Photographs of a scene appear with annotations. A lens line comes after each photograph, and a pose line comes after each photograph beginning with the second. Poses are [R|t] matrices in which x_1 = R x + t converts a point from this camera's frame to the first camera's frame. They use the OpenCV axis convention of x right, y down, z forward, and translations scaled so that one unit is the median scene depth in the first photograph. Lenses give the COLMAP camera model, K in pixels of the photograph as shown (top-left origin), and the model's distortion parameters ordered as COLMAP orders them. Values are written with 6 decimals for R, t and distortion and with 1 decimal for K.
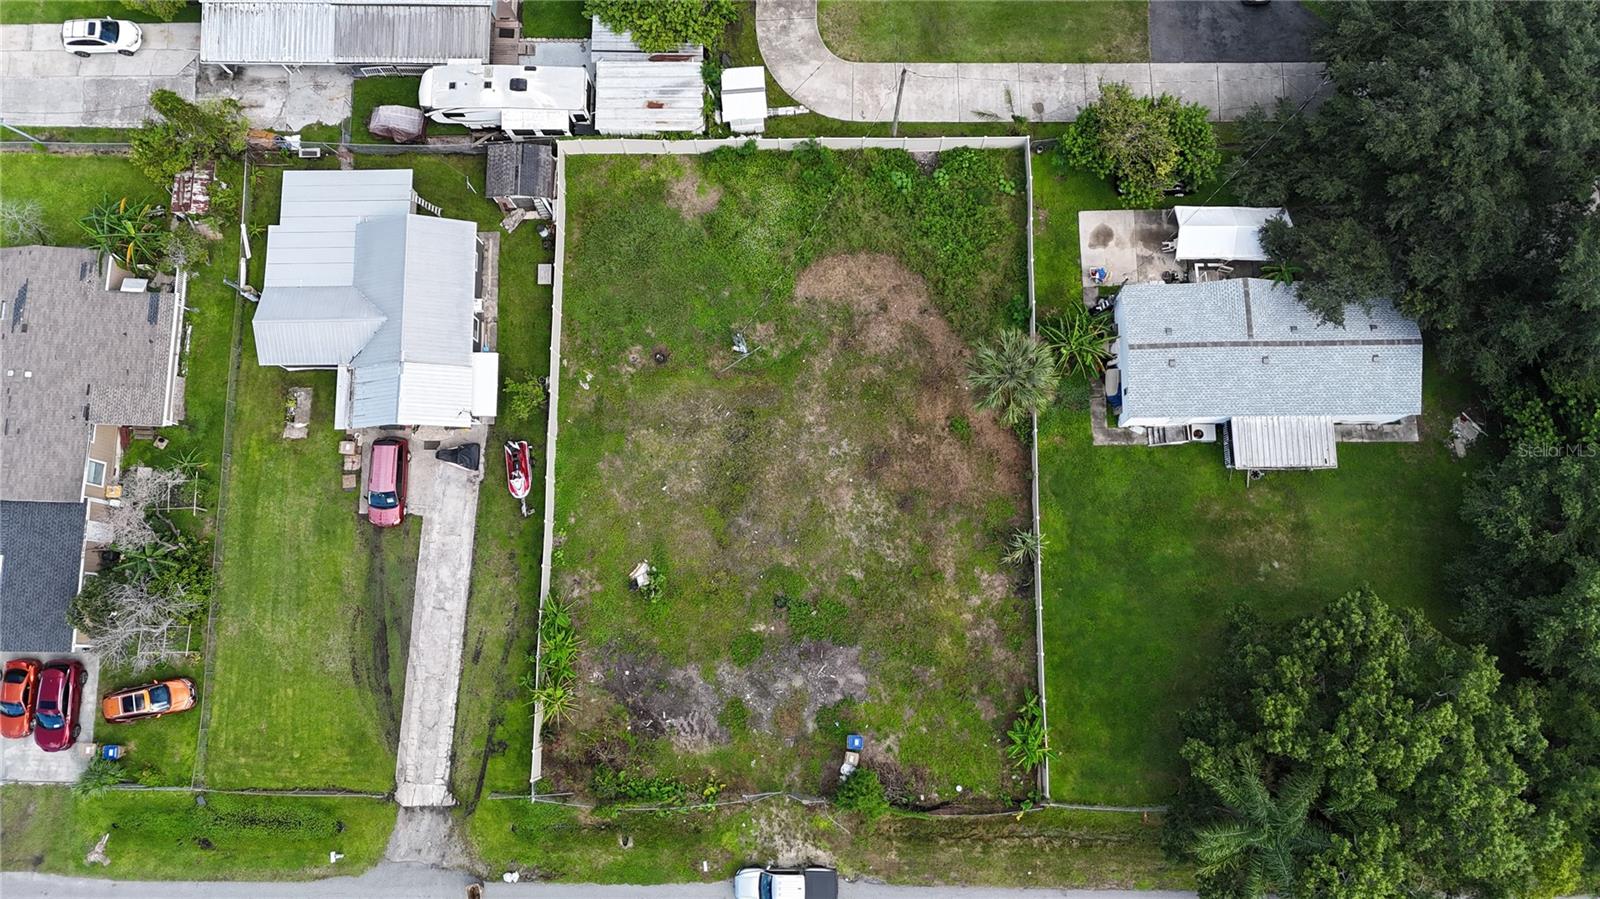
lens RADIAL K [[1181.5, 0, 805.1], [0, 1181.5, 442.5], [0, 0, 1]] dist [0.064998, -0.058699]
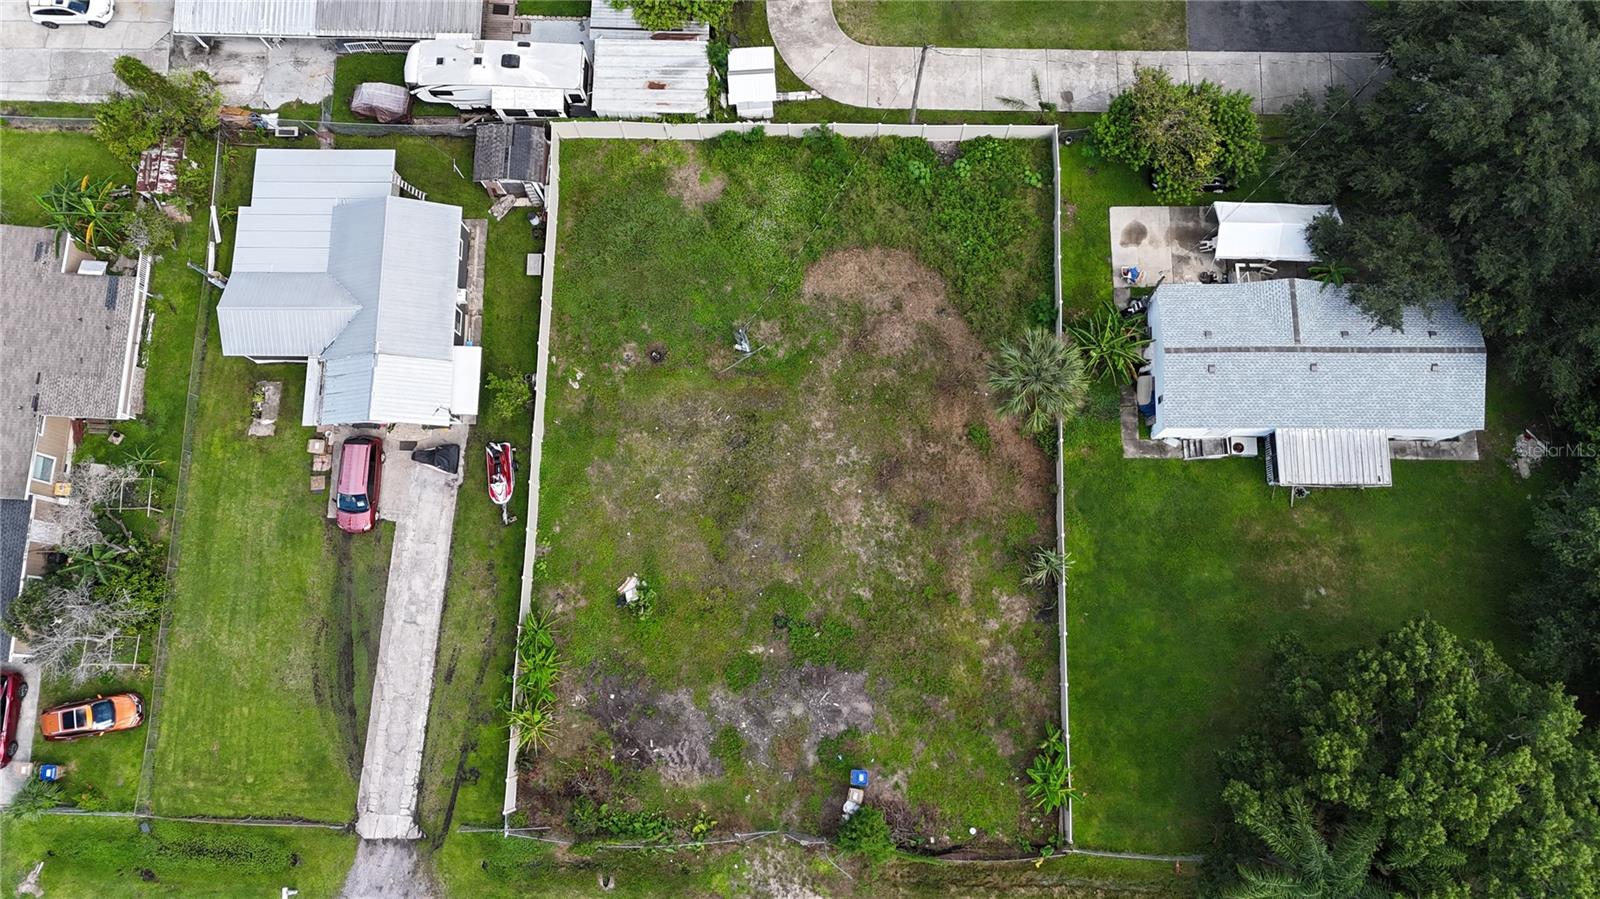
lens RADIAL K [[1181.5, 0, 805.1], [0, 1181.5, 442.5], [0, 0, 1]] dist [0.064998, -0.058699]
pose [[0.999819, 0.017842, -0.006588, 0.001611], [-0.018004, 0.999518, -0.025281, 0.018140], [0.006134, 0.025395, 0.999659, 0.076884]]
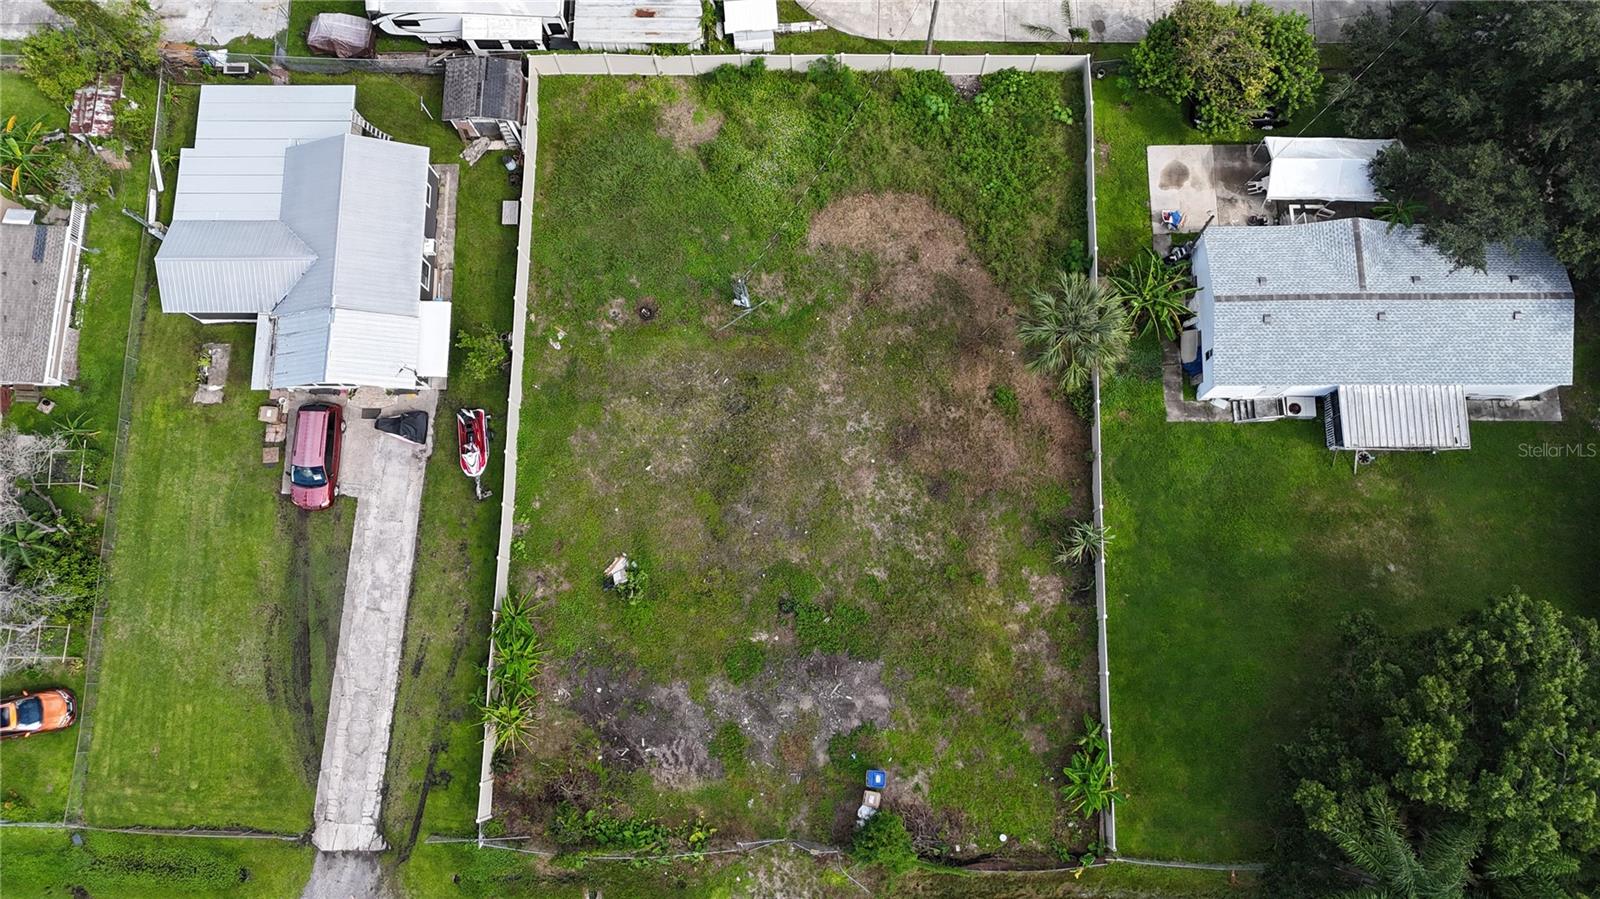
lens RADIAL K [[1181.5, 0, 805.1], [0, 1181.5, 442.5], [0, 0, 1]] dist [0.064998, -0.058699]
pose [[0.999917, 0.012098, -0.004329, -0.005569], [-0.012217, 0.999515, -0.028638, 0.043977], [0.003981, 0.028689, 0.999580, 0.170614]]
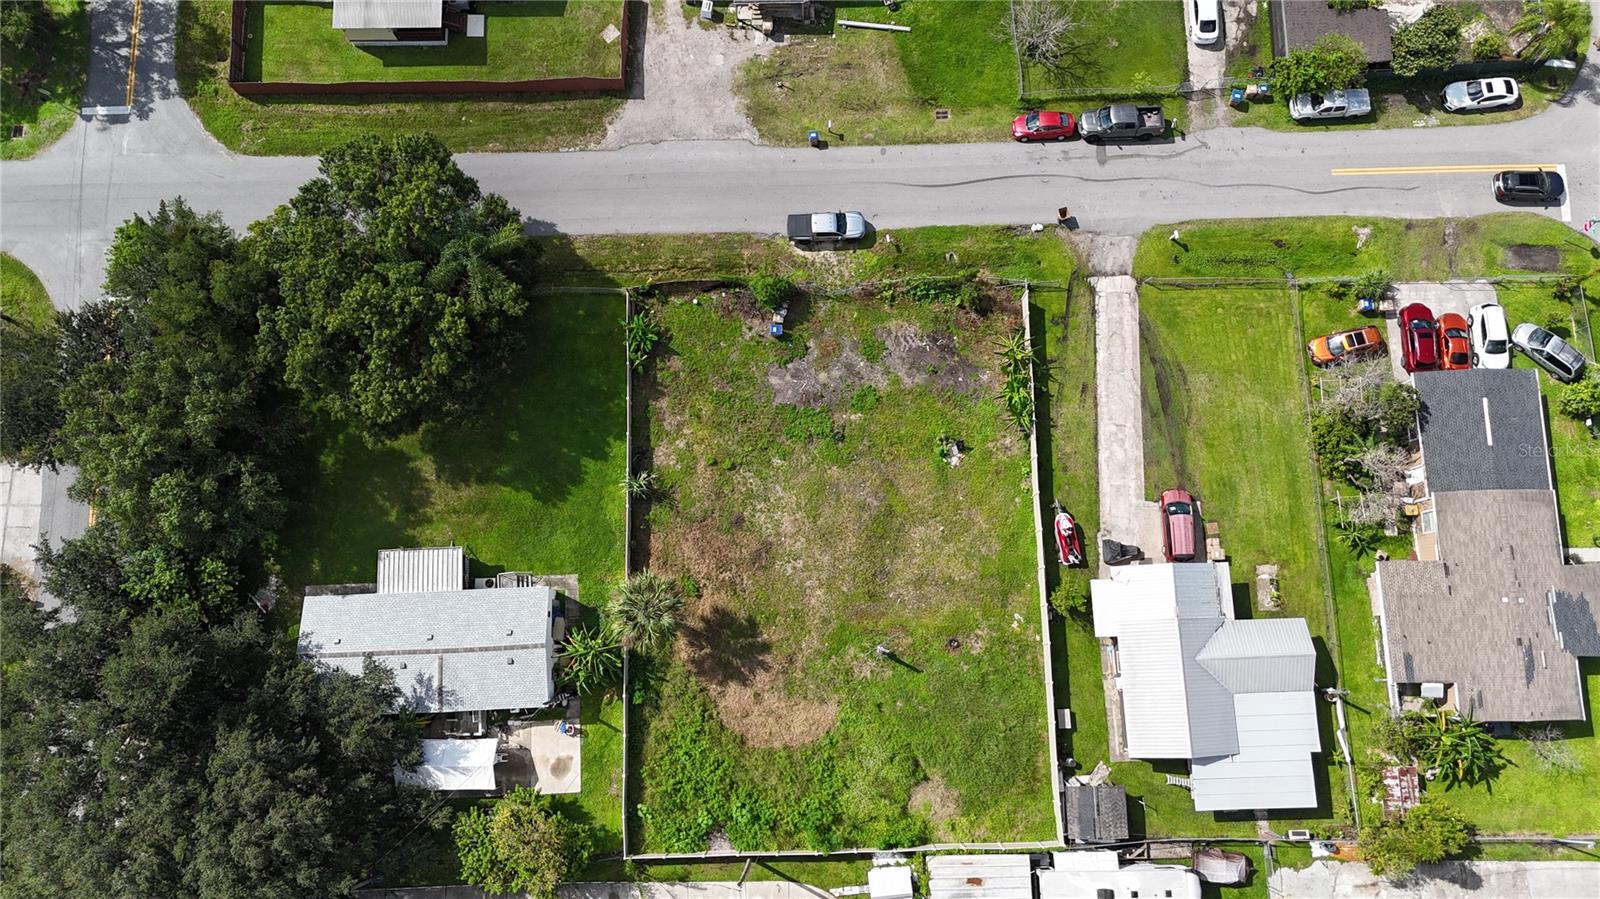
lens RADIAL K [[1181.5, 0, 805.1], [0, 1181.5, 442.5], [0, 0, 1]] dist [0.064998, -0.058699]
pose [[-0.999078, 0.034718, 0.025239, -0.016083], [-0.023773, -0.937165, 0.348077, -0.291416], [0.035738, 0.347156, 0.937126, -0.139994]]
